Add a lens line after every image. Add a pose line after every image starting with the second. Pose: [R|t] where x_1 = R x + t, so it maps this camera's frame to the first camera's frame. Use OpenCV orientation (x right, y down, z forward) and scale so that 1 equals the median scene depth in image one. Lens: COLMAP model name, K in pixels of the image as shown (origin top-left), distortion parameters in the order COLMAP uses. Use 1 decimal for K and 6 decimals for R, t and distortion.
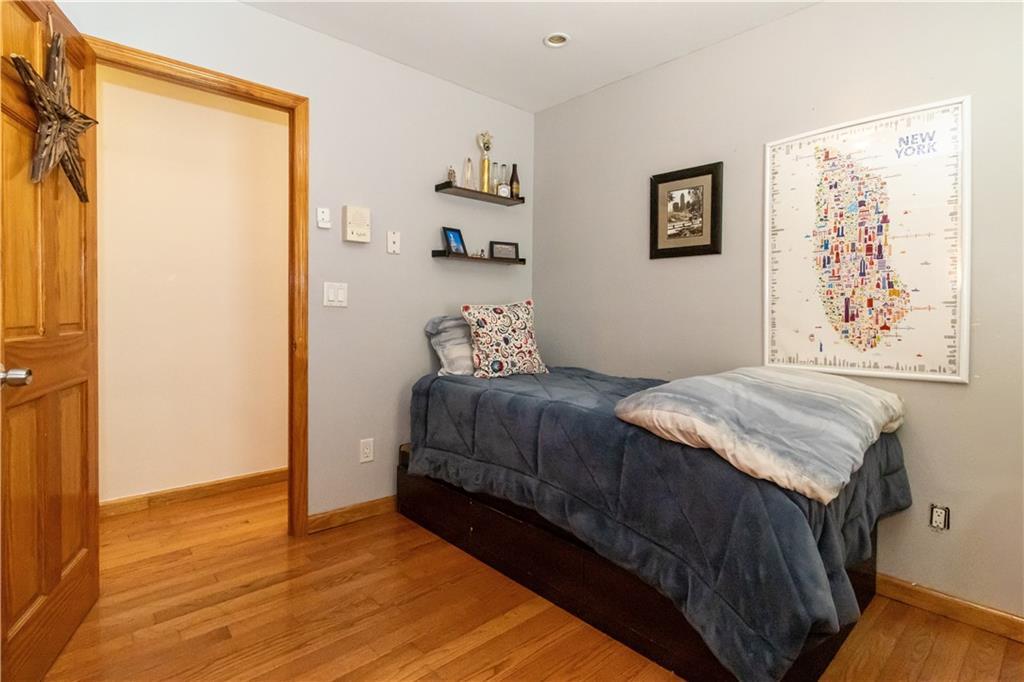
lens RADIAL K [[492.8, 0, 497.2], [0, 492.8, 320.6], [0, 0, 1]] dist [-0.002410, -0.001703]
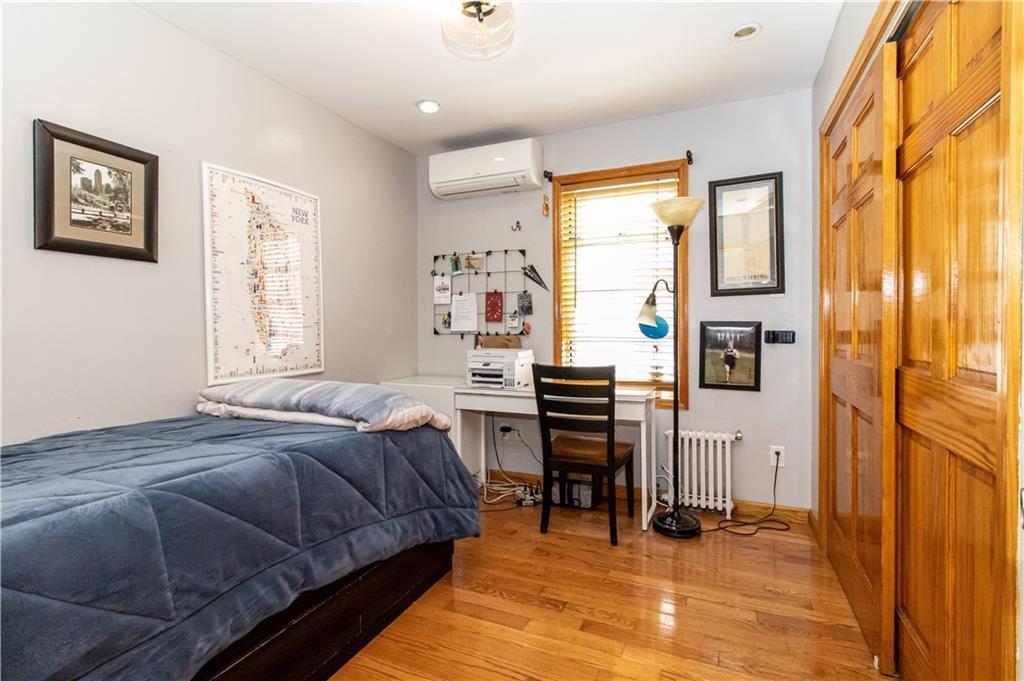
lens RADIAL K [[492.8, 0, 510.0], [0, 492.8, 333.7], [0, 0, 1]] dist [-0.002410, -0.001703]
pose [[-0.417704, -0.016077, 0.908441, -0.628959], [0.018742, 0.999478, 0.026306, -0.025683], [-0.908390, 0.028014, -0.417184, 0.866574]]
